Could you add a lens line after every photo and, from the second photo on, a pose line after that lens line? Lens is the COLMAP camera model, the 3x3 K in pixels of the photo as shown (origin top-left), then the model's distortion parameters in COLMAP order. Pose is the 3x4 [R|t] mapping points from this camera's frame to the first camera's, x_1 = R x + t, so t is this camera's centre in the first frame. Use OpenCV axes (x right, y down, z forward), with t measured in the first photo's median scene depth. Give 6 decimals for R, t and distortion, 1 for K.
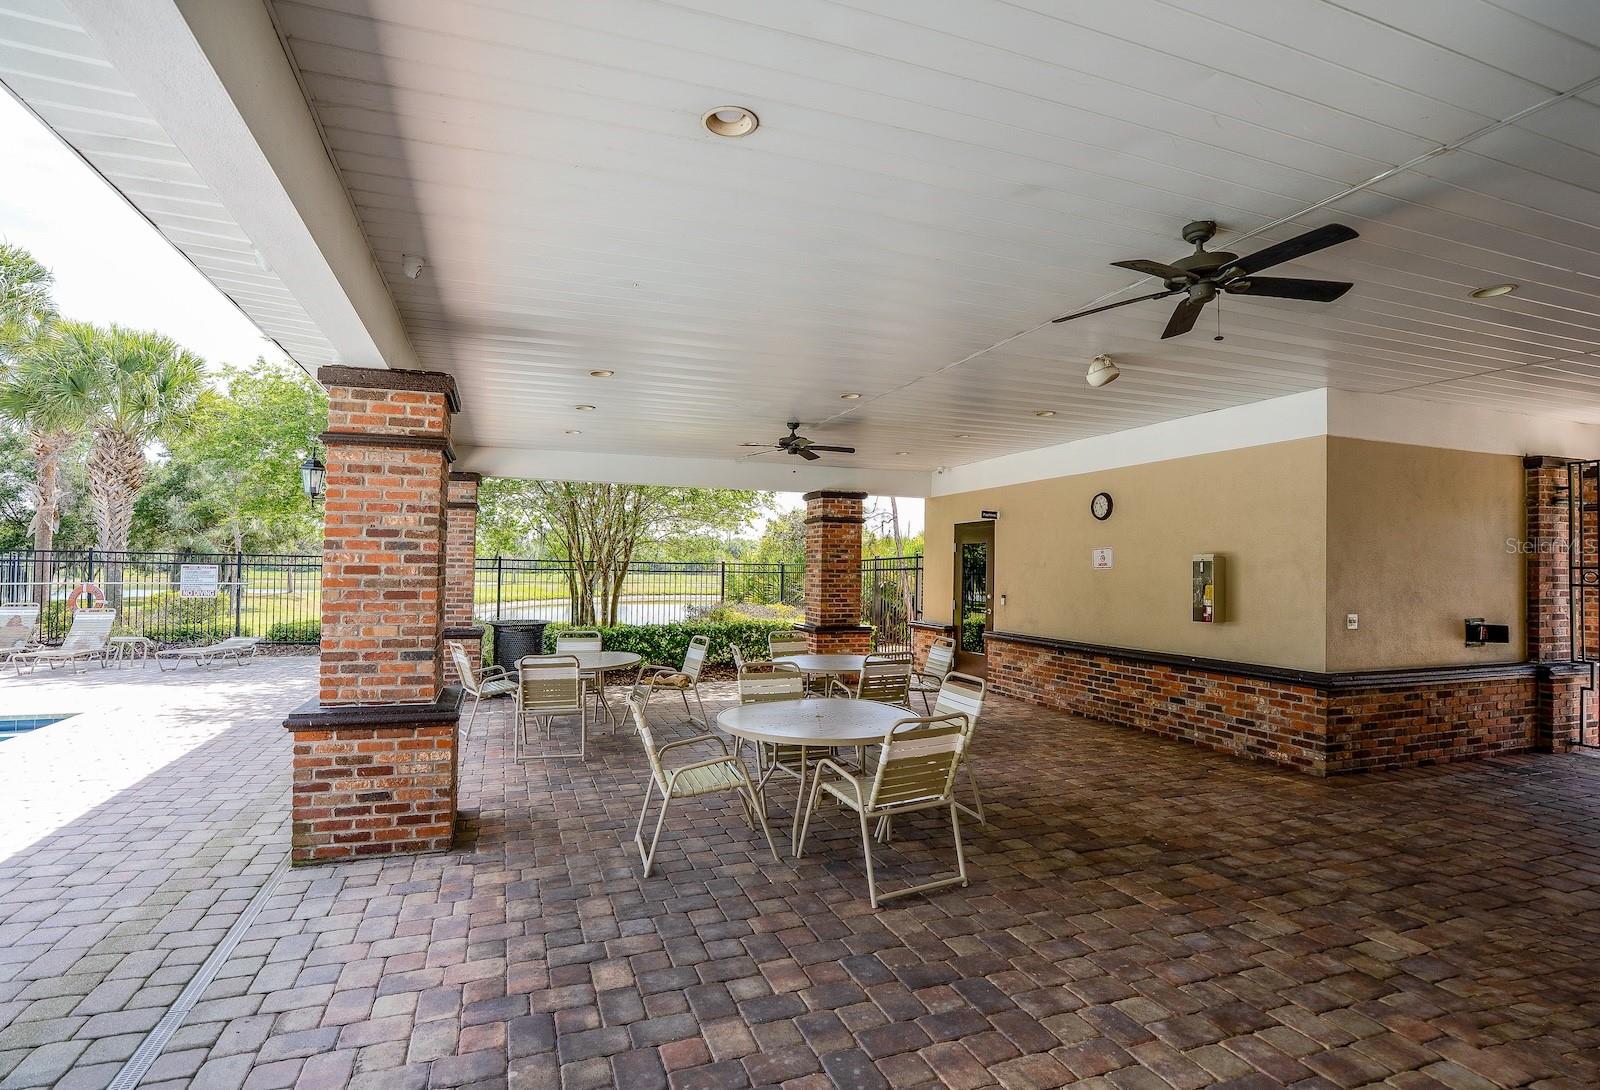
lens RADIAL K [[770.6, 0, 800.0], [0, 770.6, 545.0], [0, 0, 1]] dist [-0.076211, 0.030192]
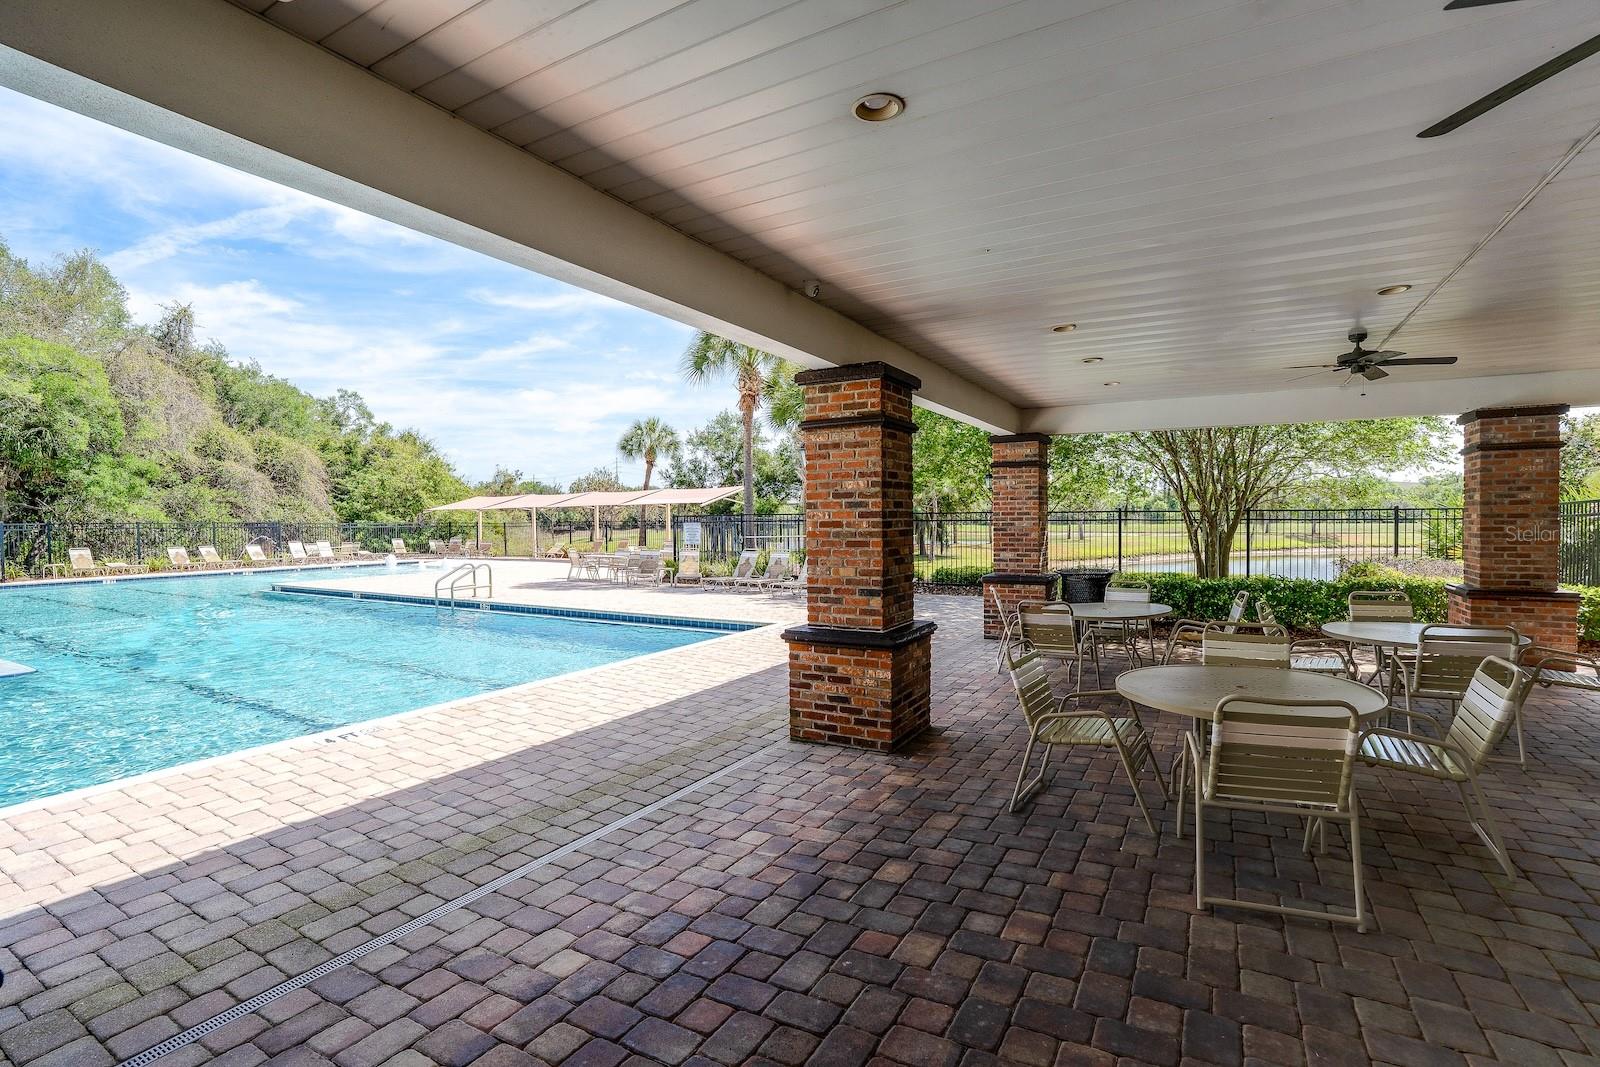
lens RADIAL K [[743.1, 0, 800.4], [0, 743.1, 527.9], [0, 0, 1]] dist [-0.071285, 0.028481]
pose [[0.660180, -0.009338, -0.751049, 0.349385], [0.040130, 0.998933, 0.022854, 0.007768], [0.750034, -0.045228, 0.659851, 0.116723]]
